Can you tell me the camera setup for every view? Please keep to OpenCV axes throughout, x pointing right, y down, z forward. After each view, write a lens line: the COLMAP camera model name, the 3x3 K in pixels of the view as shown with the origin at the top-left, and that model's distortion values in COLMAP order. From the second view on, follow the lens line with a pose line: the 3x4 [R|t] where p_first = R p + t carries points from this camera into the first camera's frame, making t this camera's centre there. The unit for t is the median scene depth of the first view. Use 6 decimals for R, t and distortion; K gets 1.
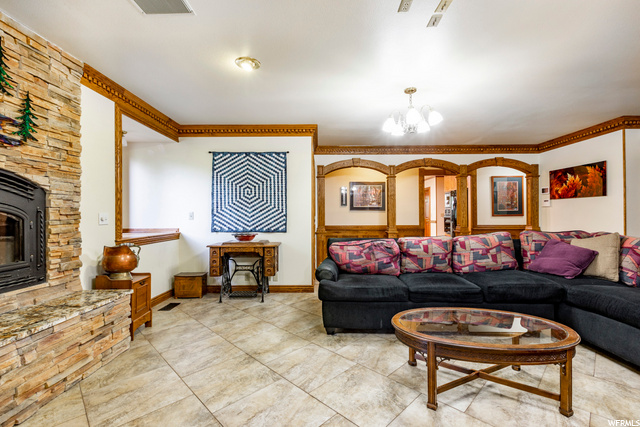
lens RADIAL K [[283.9, 0, 320.7], [0, 283.9, 214.6], [0, 0, 1]] dist [0.000896, 0.000338]
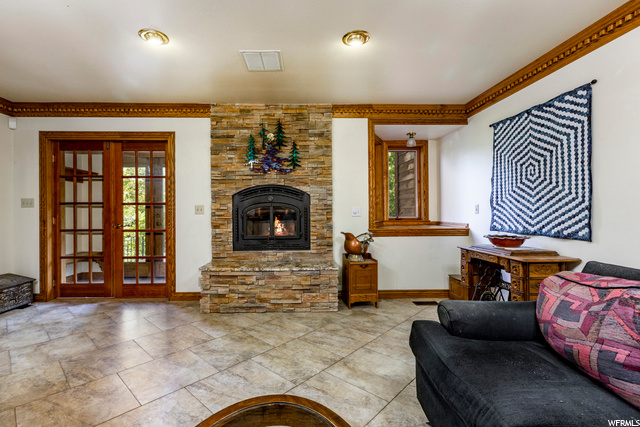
lens RADIAL K [[295.0, 0, 302.6], [0, 295.0, 211.3], [0, 0, 1]] dist [-0.000811, 0.000132]
pose [[0.029574, 0.005485, -0.999548, 0.524935], [0.009174, 0.999941, 0.005758, 0.001587], [0.999521, -0.009340, 0.029522, 0.633386]]
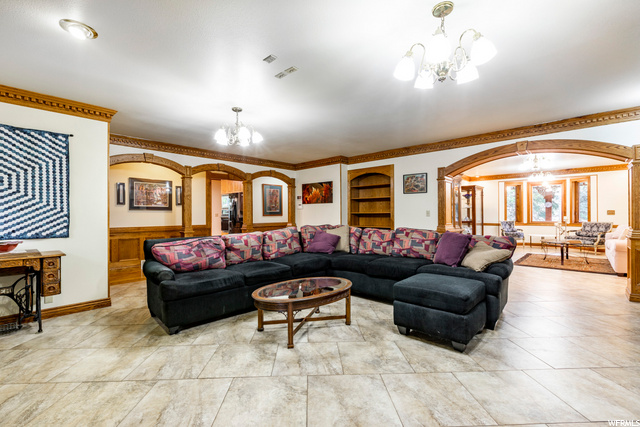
lens RADIAL K [[284.2, 0, 317.7], [0, 284.2, 212.8], [0, 0, 1]] dist [0.001087, 0.000379]
pose [[0.681132, 0.004399, 0.732147, -0.306405], [0.000898, 0.999976, -0.006843, 0.001379], [-0.732160, 0.005318, 0.681112, -0.049343]]
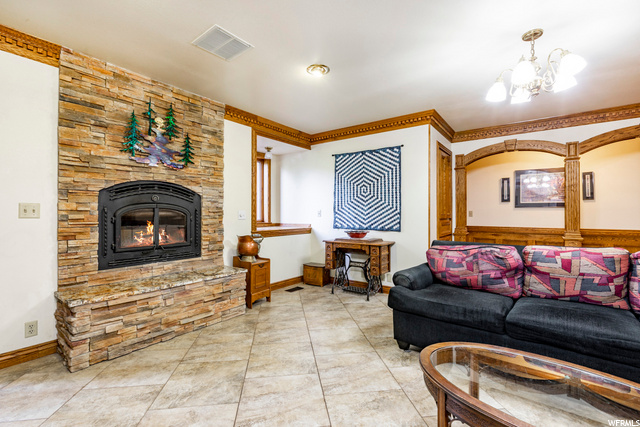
lens RADIAL K [[284.2, 0, 317.7], [0, 284.2, 212.8], [0, 0, 1]] dist [0.001087, 0.000379]
pose [[0.798037, 0.004001, -0.602595, 0.303620], [-0.003218, 0.999992, 0.002378, -0.000733], [0.602599, 0.000041, 0.798044, 0.120245]]
